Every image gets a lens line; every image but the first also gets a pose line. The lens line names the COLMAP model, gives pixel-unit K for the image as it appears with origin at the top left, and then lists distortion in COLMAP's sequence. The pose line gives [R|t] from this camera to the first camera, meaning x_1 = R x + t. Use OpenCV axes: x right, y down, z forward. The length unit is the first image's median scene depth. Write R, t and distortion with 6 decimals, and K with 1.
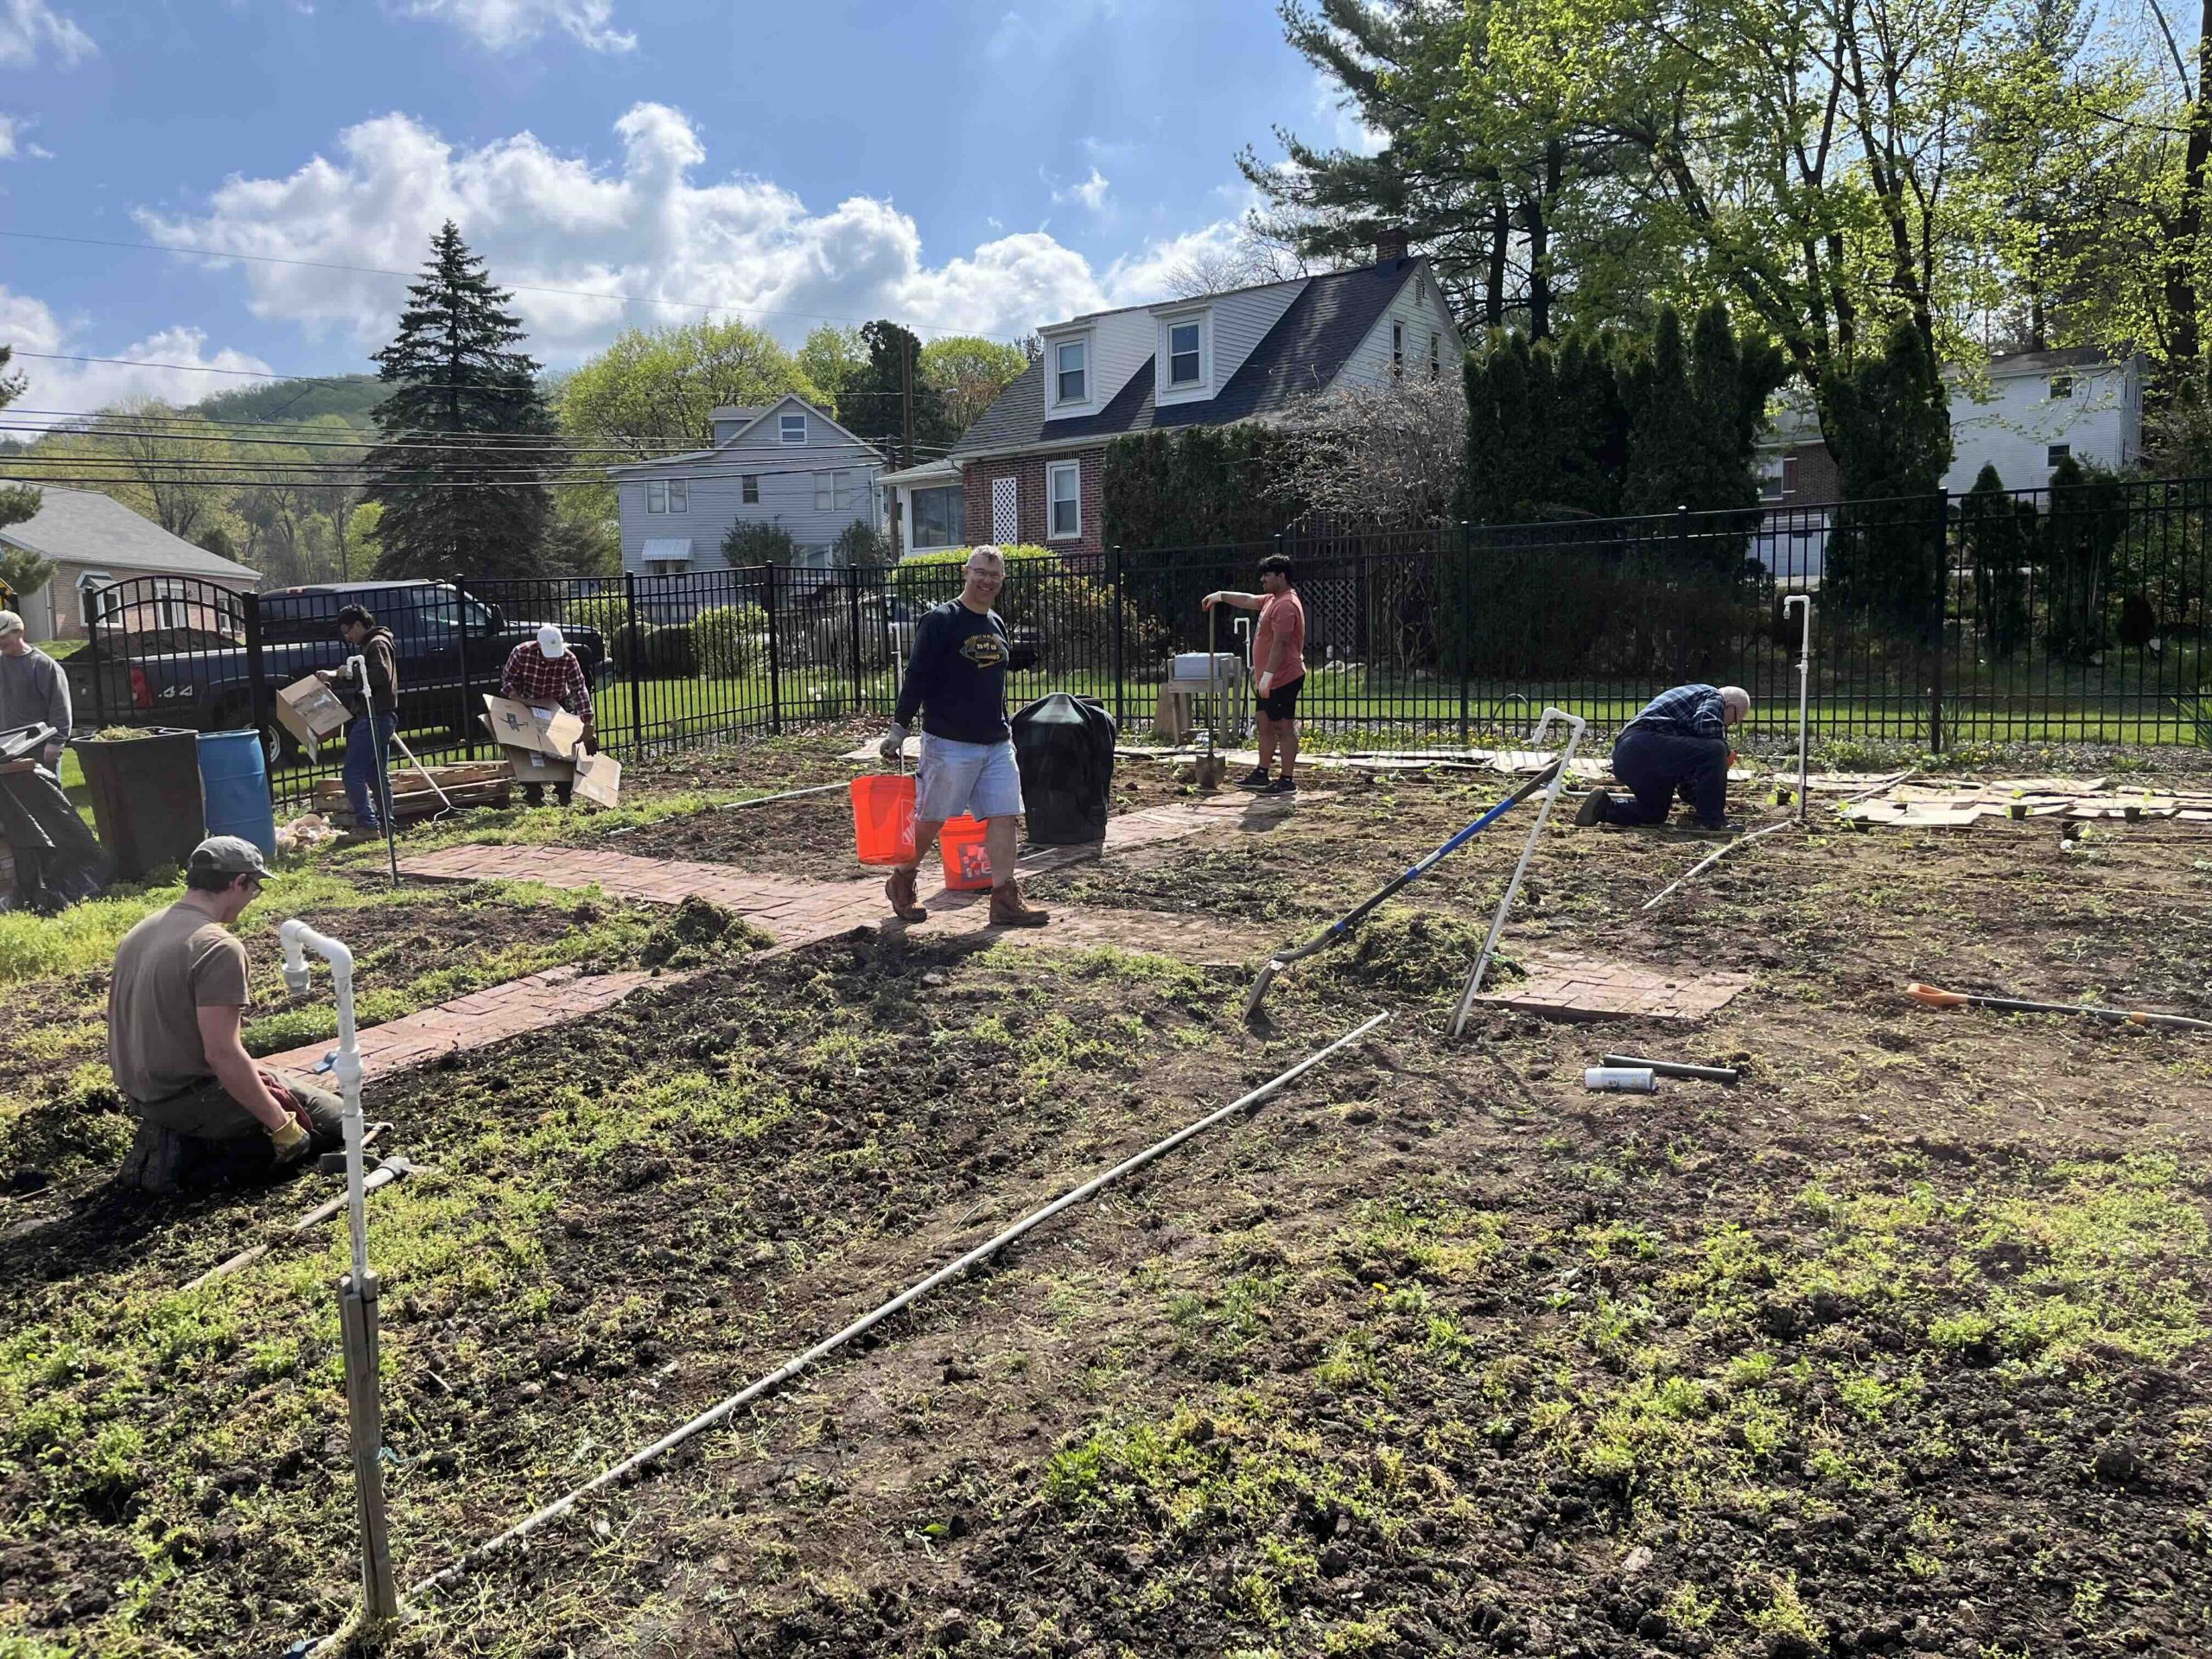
lens RADIAL K [[1657.3, 0, 1106.0], [0, 1657.3, 829.5], [0, 0, 1]] dist [0.061971, -0.085233]
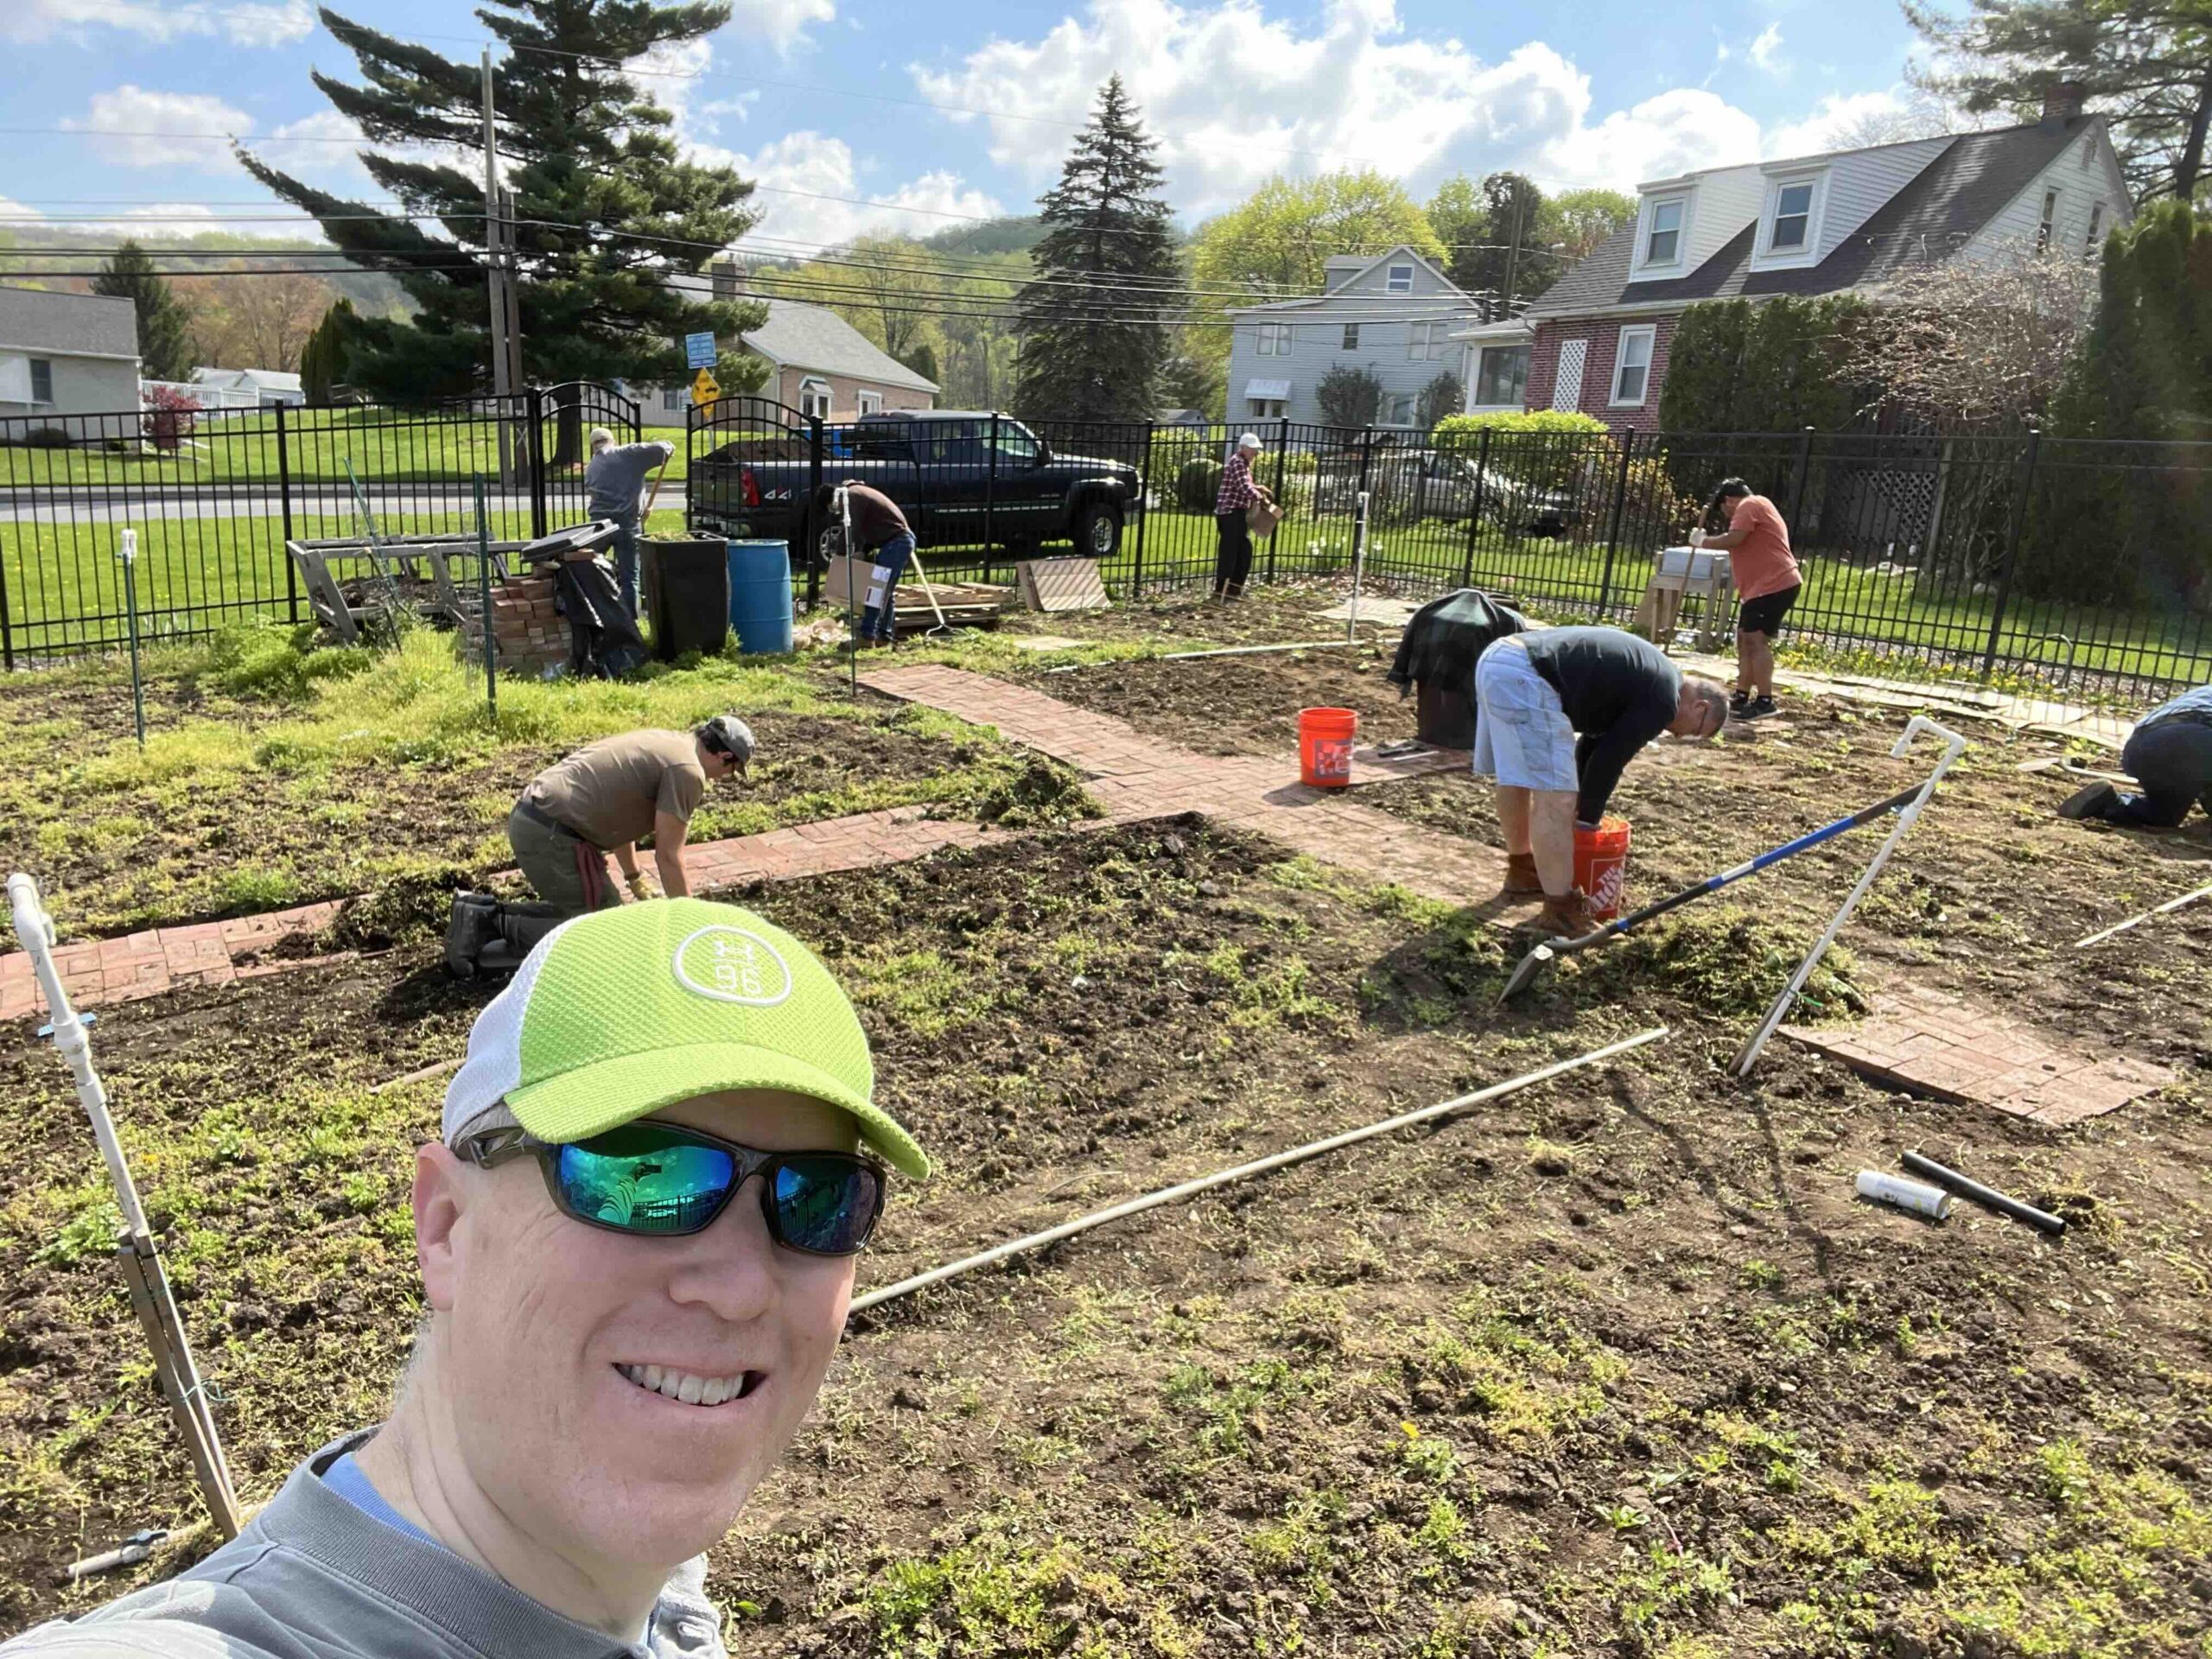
lens RADIAL K [[1495.1, 0, 1106.0], [0, 1495.1, 829.5], [0, 0, 1]] dist [0.056740, -0.058464]
pose [[0.930665, 0.164815, -0.326648, 0.084118], [-0.126070, 0.982574, 0.136580, -0.039364], [0.343466, -0.085930, 0.935226, 0.103742]]
